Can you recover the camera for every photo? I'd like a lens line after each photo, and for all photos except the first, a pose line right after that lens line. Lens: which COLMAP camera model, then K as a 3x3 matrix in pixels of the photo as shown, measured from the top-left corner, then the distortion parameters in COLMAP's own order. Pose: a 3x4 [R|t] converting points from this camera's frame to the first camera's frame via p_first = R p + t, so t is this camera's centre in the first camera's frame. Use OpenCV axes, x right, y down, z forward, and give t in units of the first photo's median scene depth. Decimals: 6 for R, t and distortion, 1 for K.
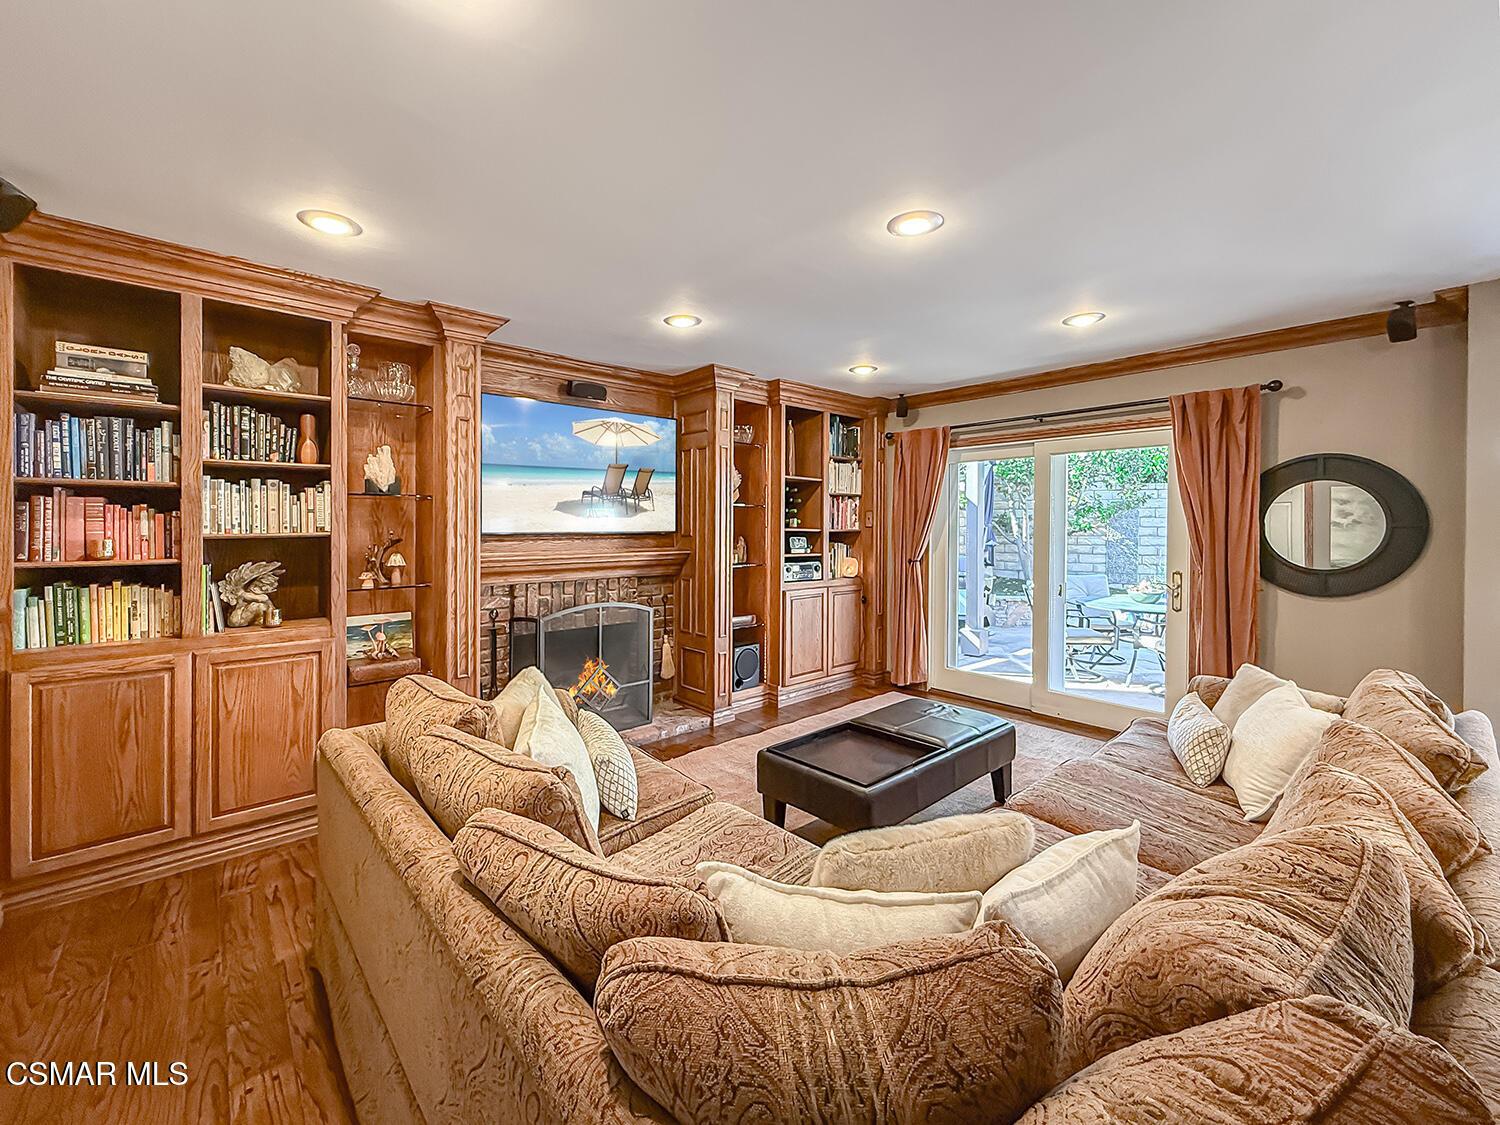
lens RADIAL K [[611.7, 0, 742.6], [0, 611.7, 523.4], [0, 0, 1]] dist [0.000421, -0.000315]
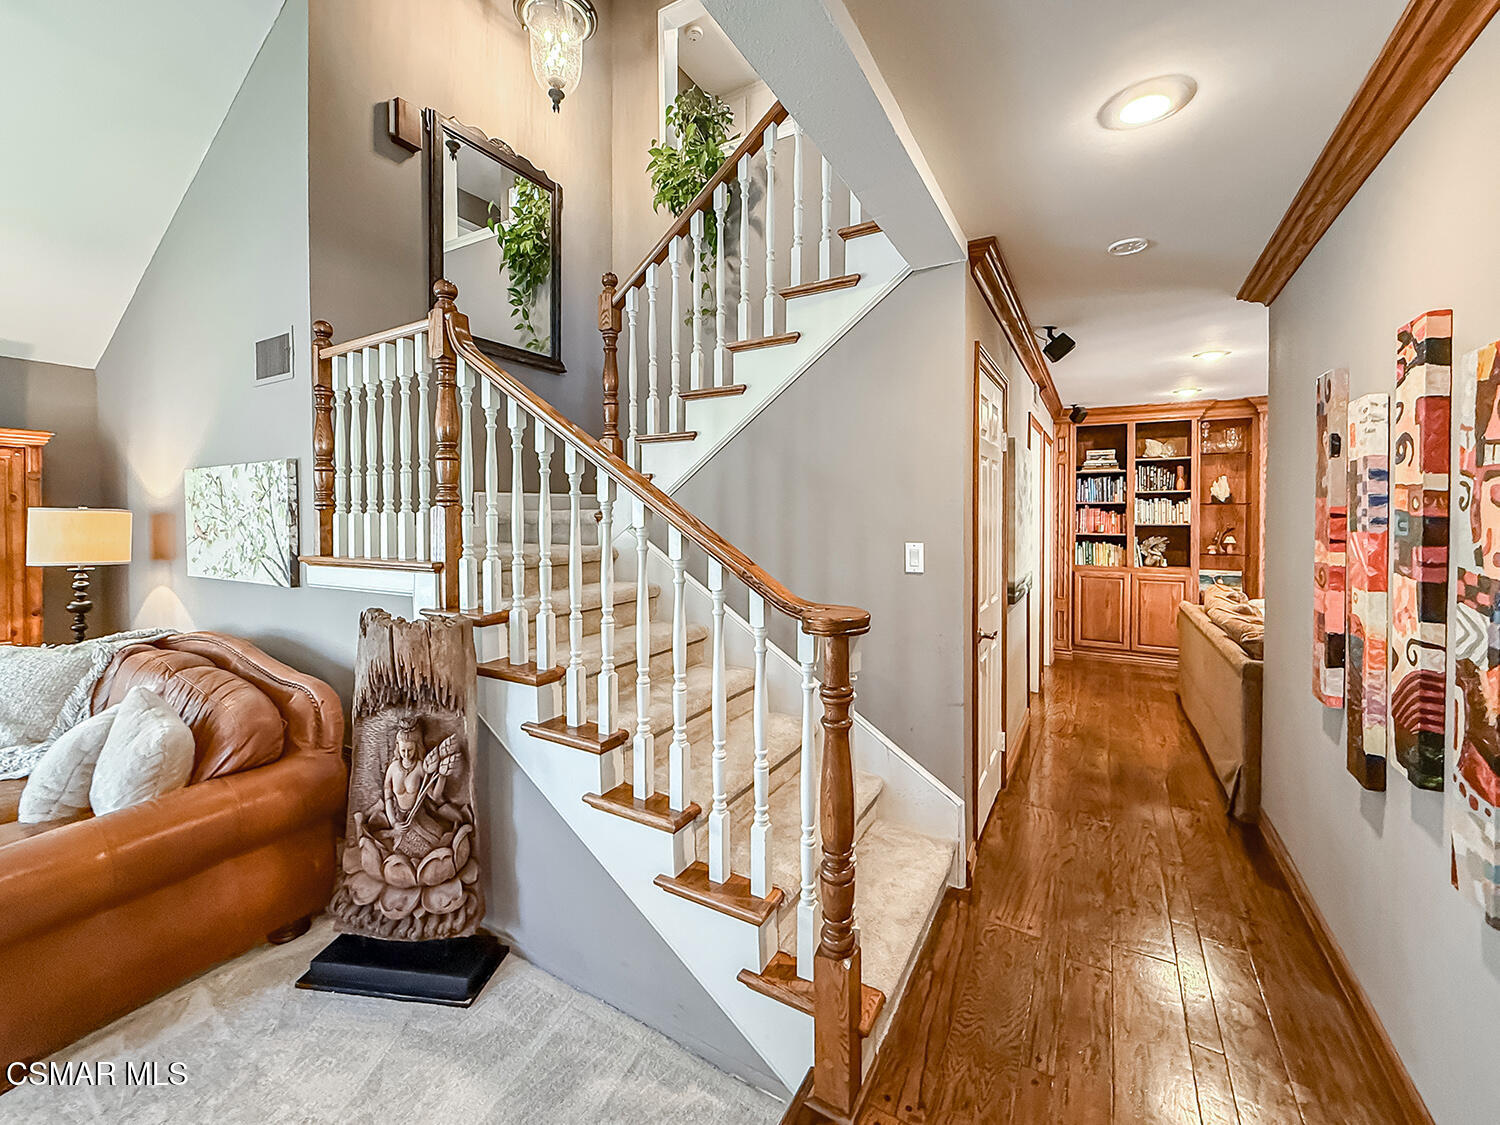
lens RADIAL K [[611.7, 0, 753.8], [0, 611.7, 523.2], [0, 0, 1]] dist [0.000421, -0.000315]
pose [[0.301860, 0.006670, -0.953329, 0.862482], [-0.003813, 0.999976, 0.005789, 0.008088], [0.953345, 0.001888, 0.301879, -1.039835]]
